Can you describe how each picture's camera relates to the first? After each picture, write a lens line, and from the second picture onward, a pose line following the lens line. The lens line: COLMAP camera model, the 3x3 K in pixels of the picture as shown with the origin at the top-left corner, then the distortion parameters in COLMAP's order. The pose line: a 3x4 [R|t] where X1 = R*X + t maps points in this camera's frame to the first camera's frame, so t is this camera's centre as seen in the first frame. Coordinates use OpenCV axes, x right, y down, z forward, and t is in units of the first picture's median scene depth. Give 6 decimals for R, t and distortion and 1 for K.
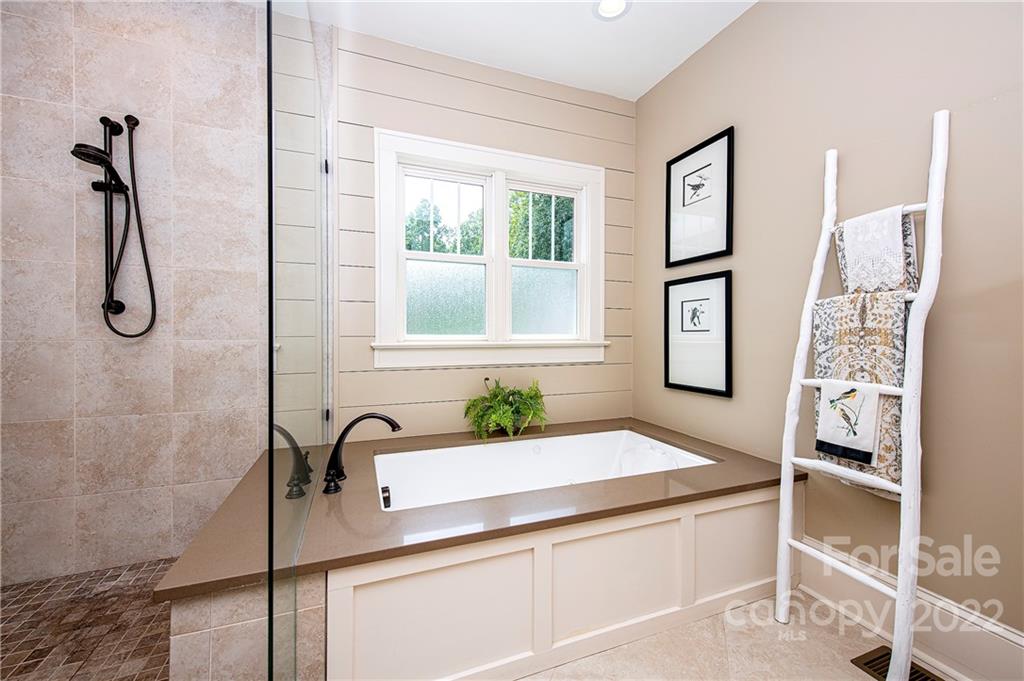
lens RADIAL K [[410.3, 0, 516.5], [0, 410.3, 337.4], [0, 0, 1]] dist [0.011202, -0.000114]
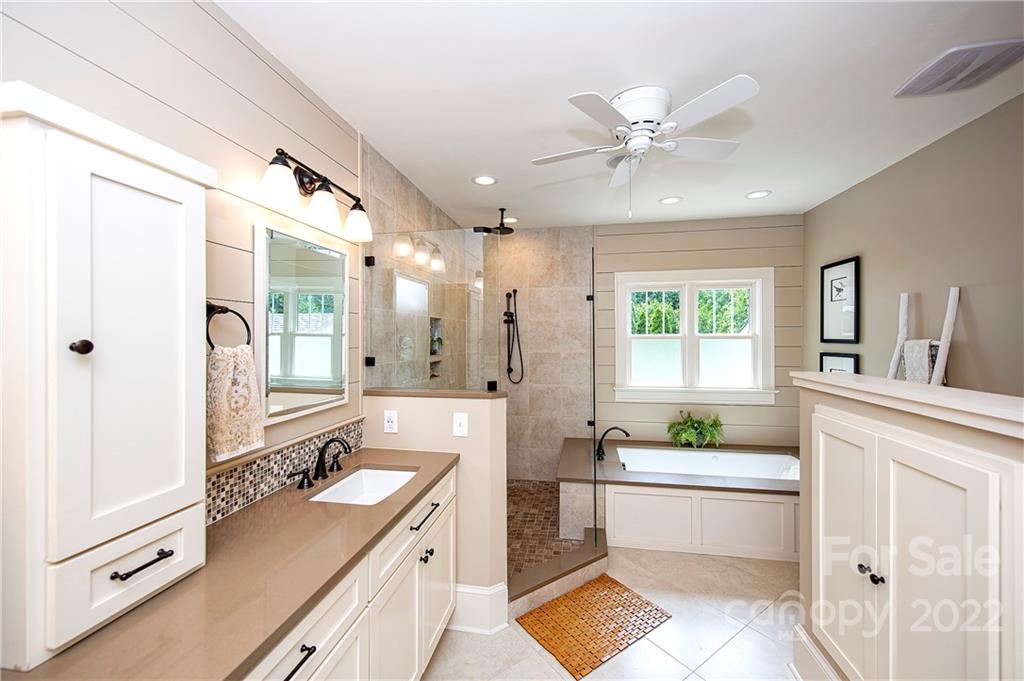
lens RADIAL K [[410.3, 0, 507.5], [0, 410.3, 336.0], [0, 0, 1]] dist [0.011202, -0.000114]
pose [[0.847634, -0.007966, -0.530522, 0.245956], [0.001896, 0.999926, -0.011985, -0.211017], [0.530579, 0.009153, 0.847586, -0.892572]]
